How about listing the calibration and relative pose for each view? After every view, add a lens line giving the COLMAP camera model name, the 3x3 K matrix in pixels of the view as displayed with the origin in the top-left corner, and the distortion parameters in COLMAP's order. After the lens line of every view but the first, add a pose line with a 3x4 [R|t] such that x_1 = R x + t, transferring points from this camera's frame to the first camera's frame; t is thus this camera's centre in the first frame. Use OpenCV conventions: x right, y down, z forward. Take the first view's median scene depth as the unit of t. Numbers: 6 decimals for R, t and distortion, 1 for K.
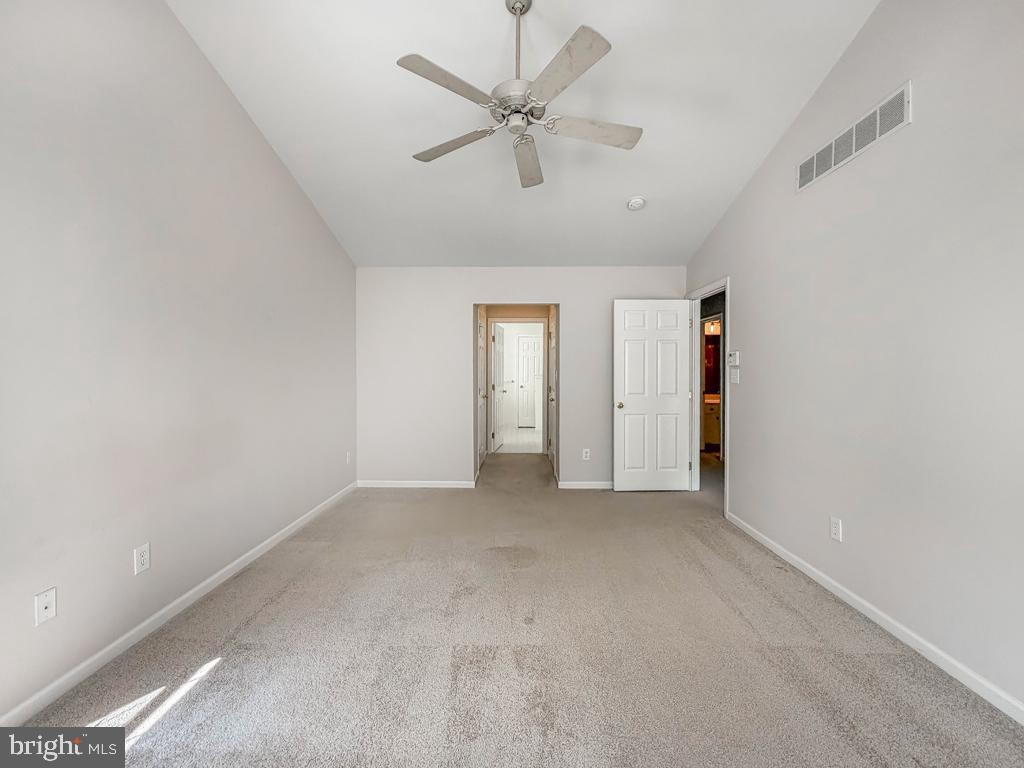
lens RADIAL K [[415.8, 0, 514.5], [0, 415.8, 383.7], [0, 0, 1]] dist [0.000156, -0.000116]
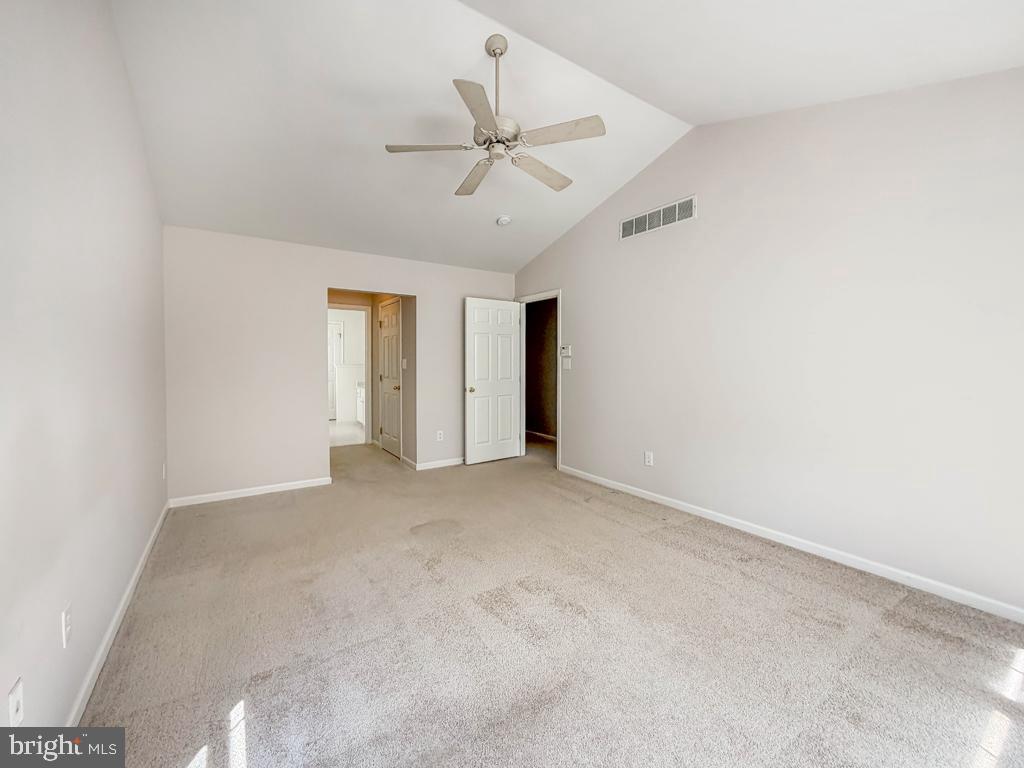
lens RADIAL K [[409.5, 0, 514.4], [0, 409.5, 379.5], [0, 0, 1]] dist [0.000939, -0.000167]
pose [[0.822266, -0.025703, 0.568522, -0.355615], [0.016945, 0.999642, 0.020686, 0.002888], [-0.568851, -0.007376, 0.822408, 0.001918]]
